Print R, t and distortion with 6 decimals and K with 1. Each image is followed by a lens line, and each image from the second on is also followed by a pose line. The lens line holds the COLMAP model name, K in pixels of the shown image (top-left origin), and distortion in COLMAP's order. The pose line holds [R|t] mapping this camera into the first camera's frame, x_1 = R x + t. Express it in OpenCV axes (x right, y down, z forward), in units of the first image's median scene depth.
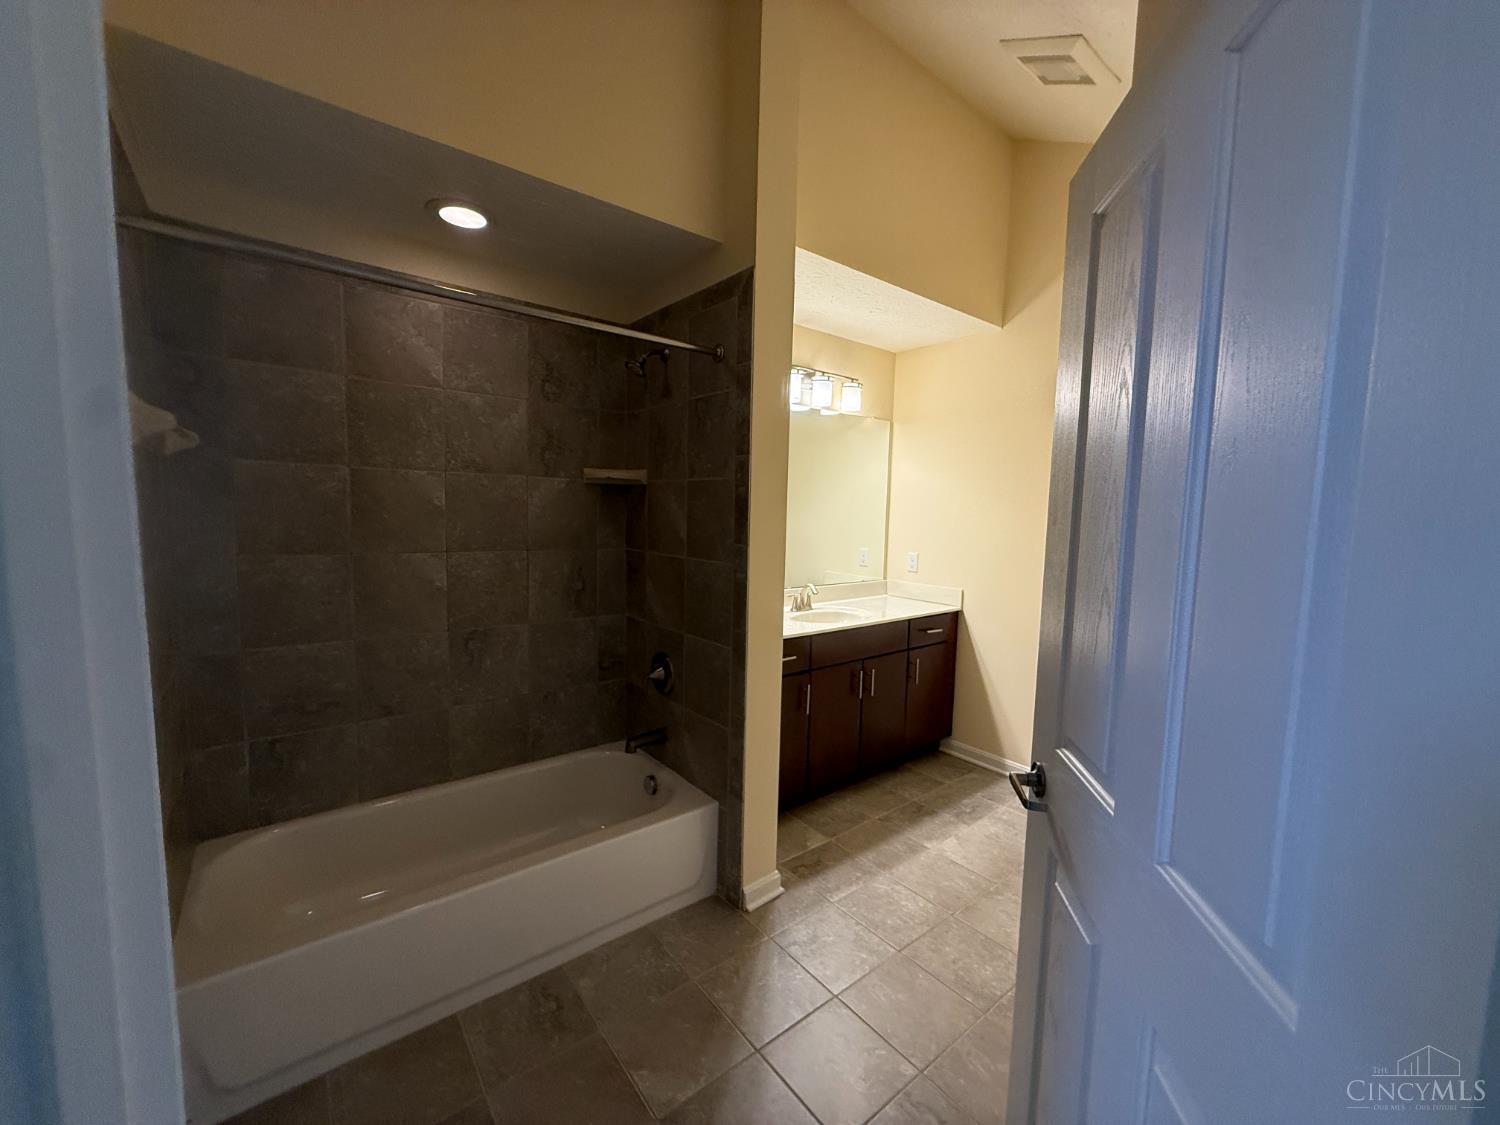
lens RADIAL K [[592.3, 0, 742.2], [0, 592.3, 553.5], [0, 0, 1]] dist [-0.002253, 0.001059]
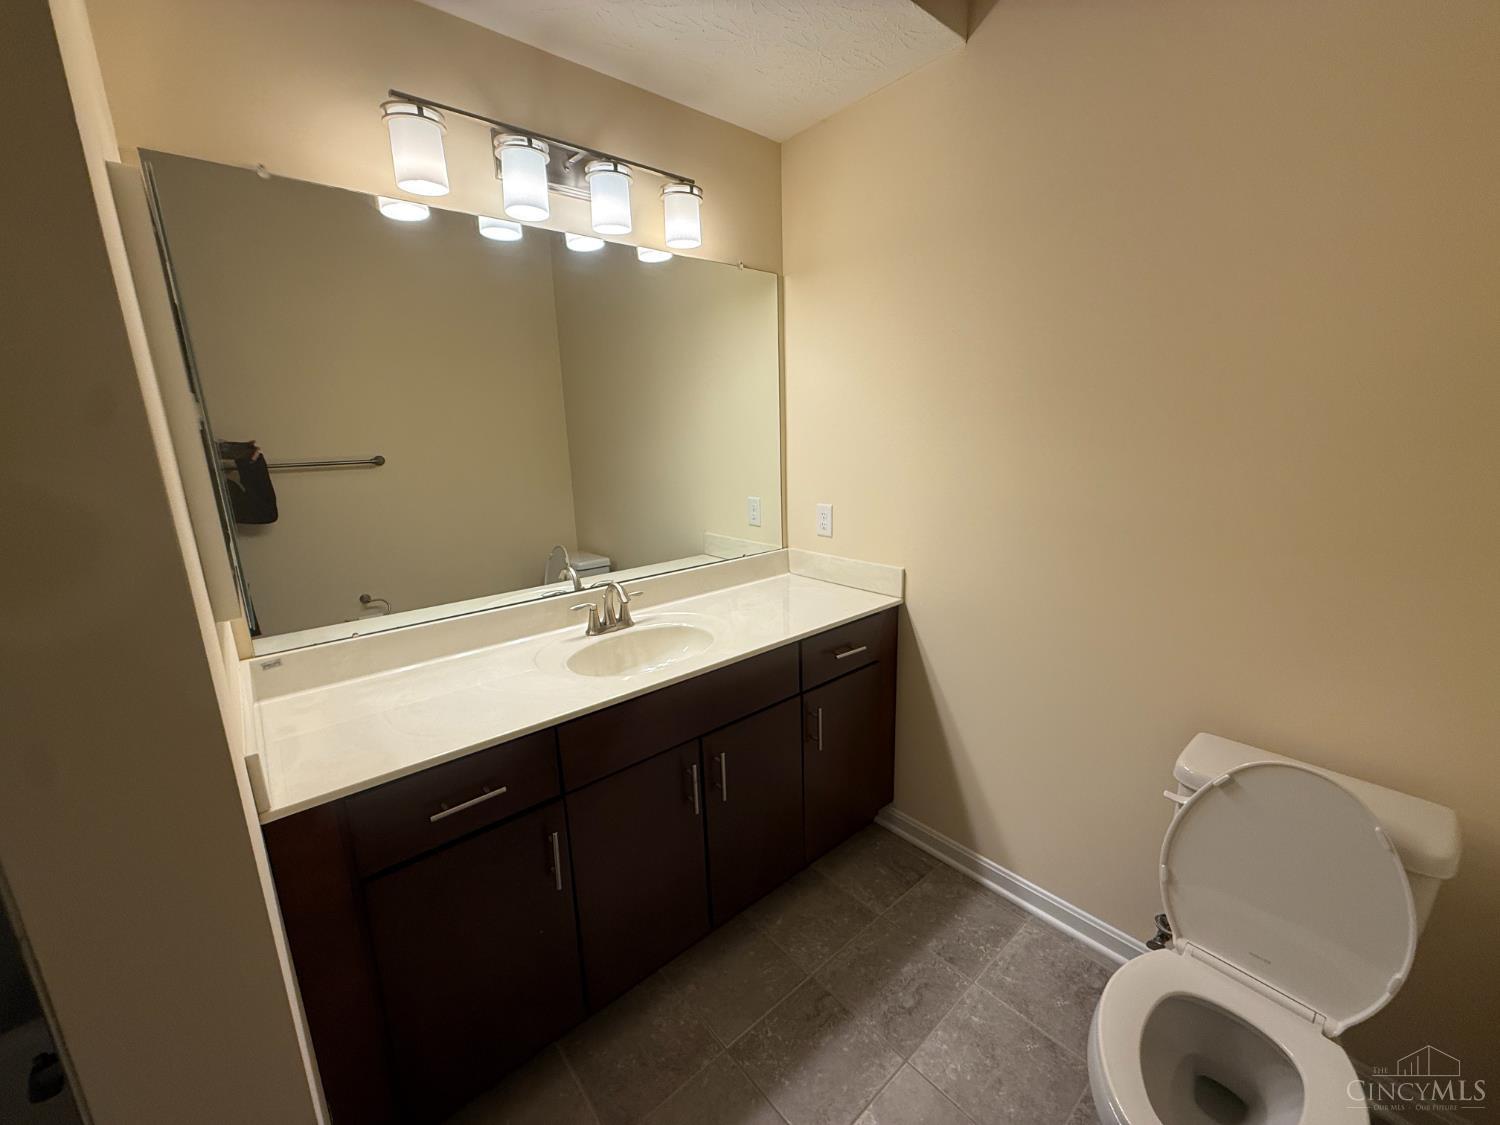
lens RADIAL K [[592.3, 0, 742.5], [0, 592.3, 560.8], [0, 0, 1]] dist [-0.002253, 0.001059]
pose [[0.997546, -0.065990, 0.023410, 0.216122], [0.062228, 0.988802, 0.135642, -0.034213], [-0.032099, -0.133852, 0.990481, 0.466360]]
